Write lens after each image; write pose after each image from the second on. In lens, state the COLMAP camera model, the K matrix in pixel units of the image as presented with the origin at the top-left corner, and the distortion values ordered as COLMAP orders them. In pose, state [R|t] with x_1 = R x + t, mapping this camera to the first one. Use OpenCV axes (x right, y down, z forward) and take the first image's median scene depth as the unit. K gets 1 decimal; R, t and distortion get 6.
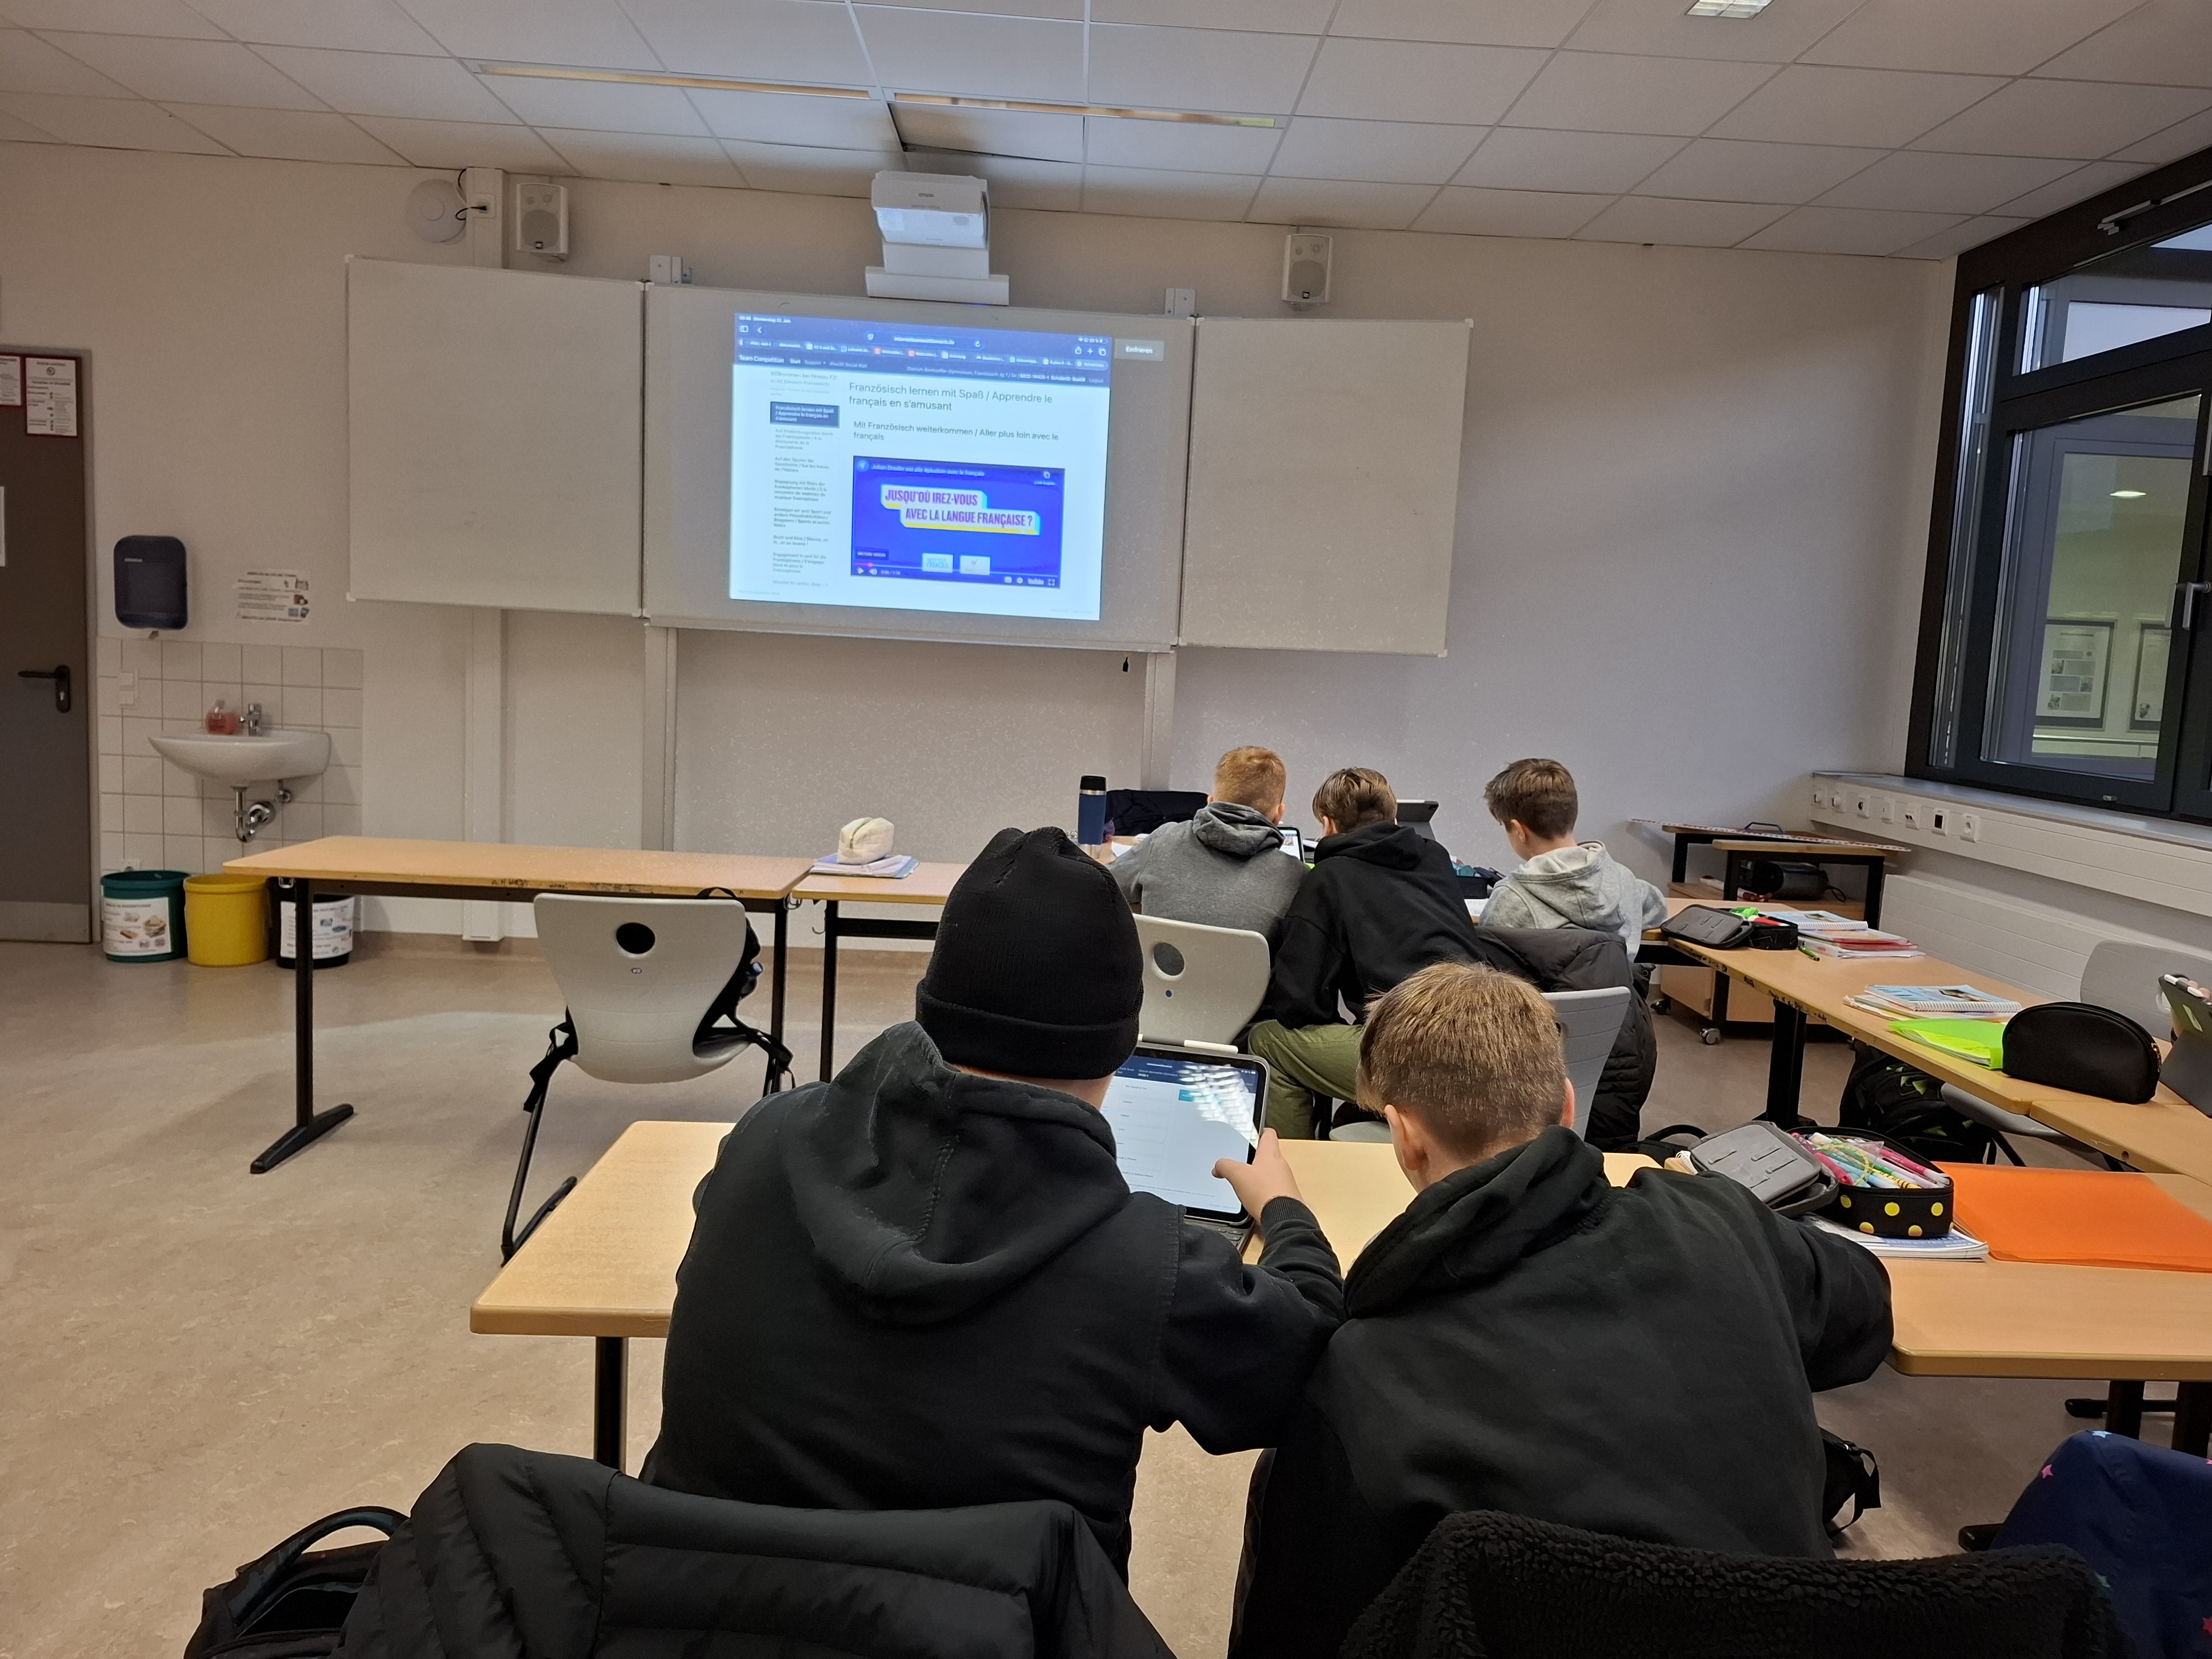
lens RADIAL K [[1602.7, 0, 1106.0], [0, 1602.7, 829.5], [0, 0, 1]] dist [0.130376, -0.167999]
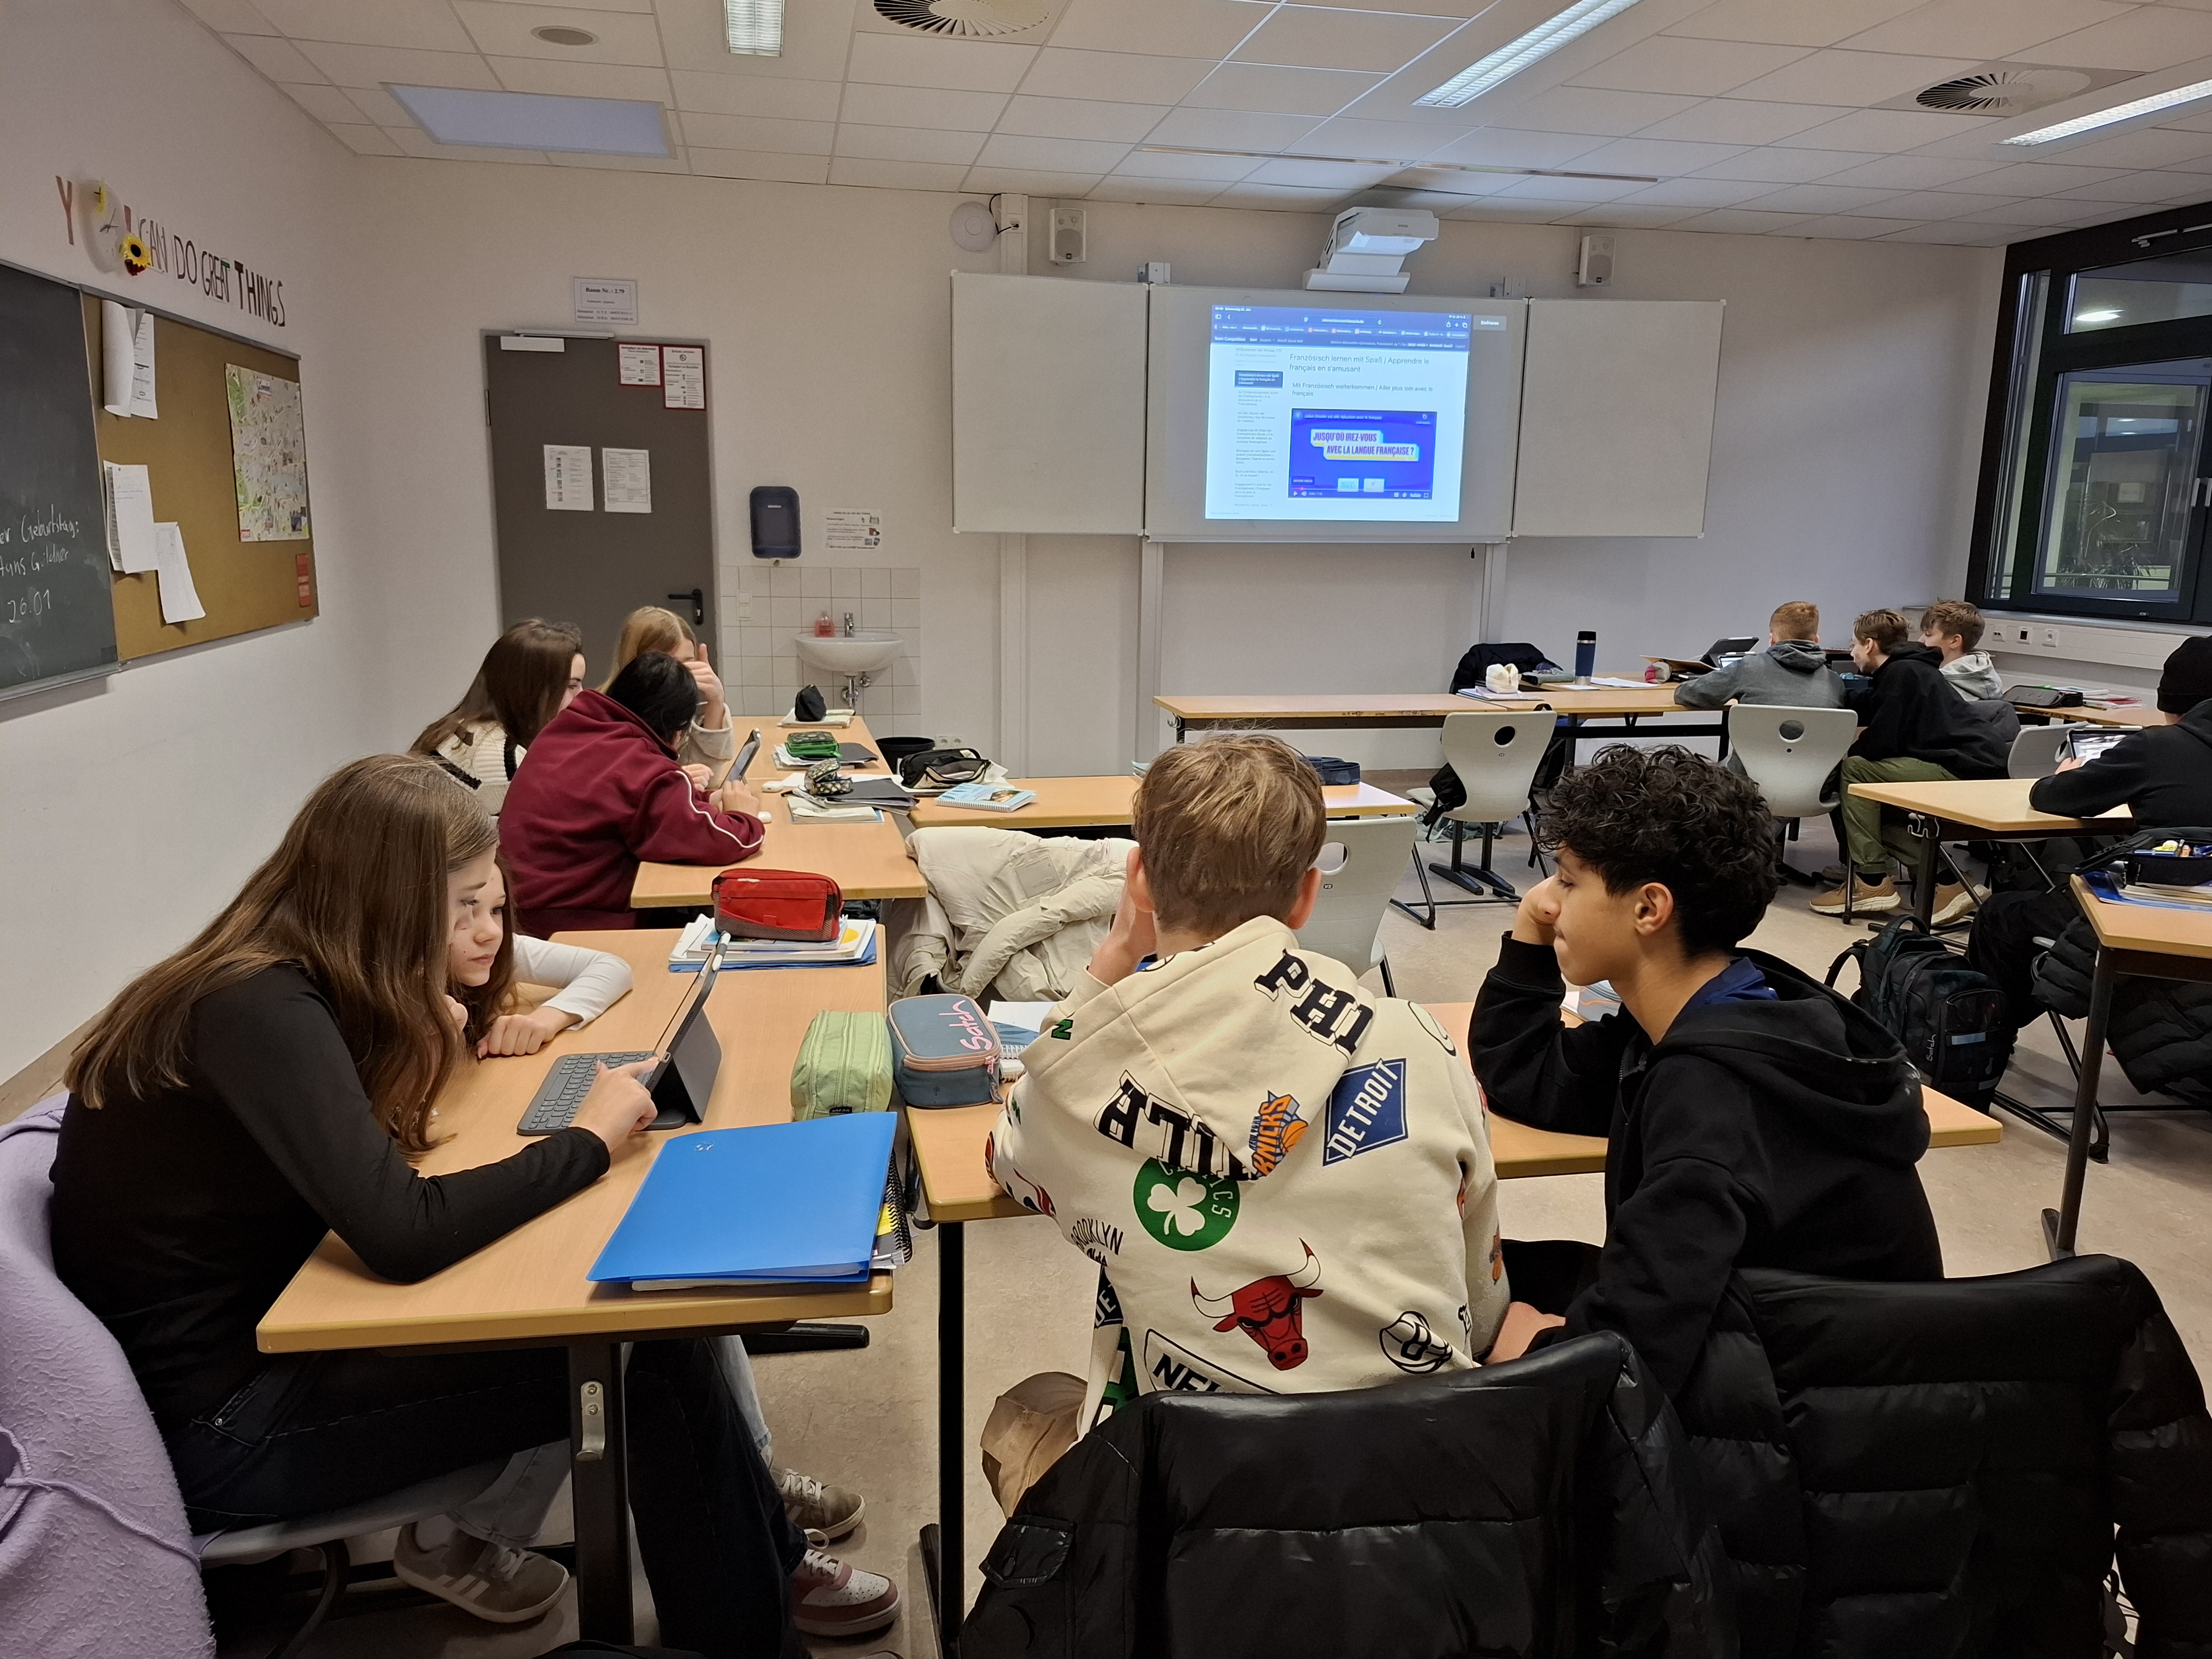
lens RADIAL K [[1602.7, 0, 1106.0], [0, 1602.7, 829.5], [0, 0, 1]] dist [0.130376, -0.167999]
pose [[0.983380, -0.068429, 0.168172, -0.562486], [0.054898, 0.994966, 0.083840, -0.000042], [-0.173063, -0.073214, 0.982186, -0.340760]]
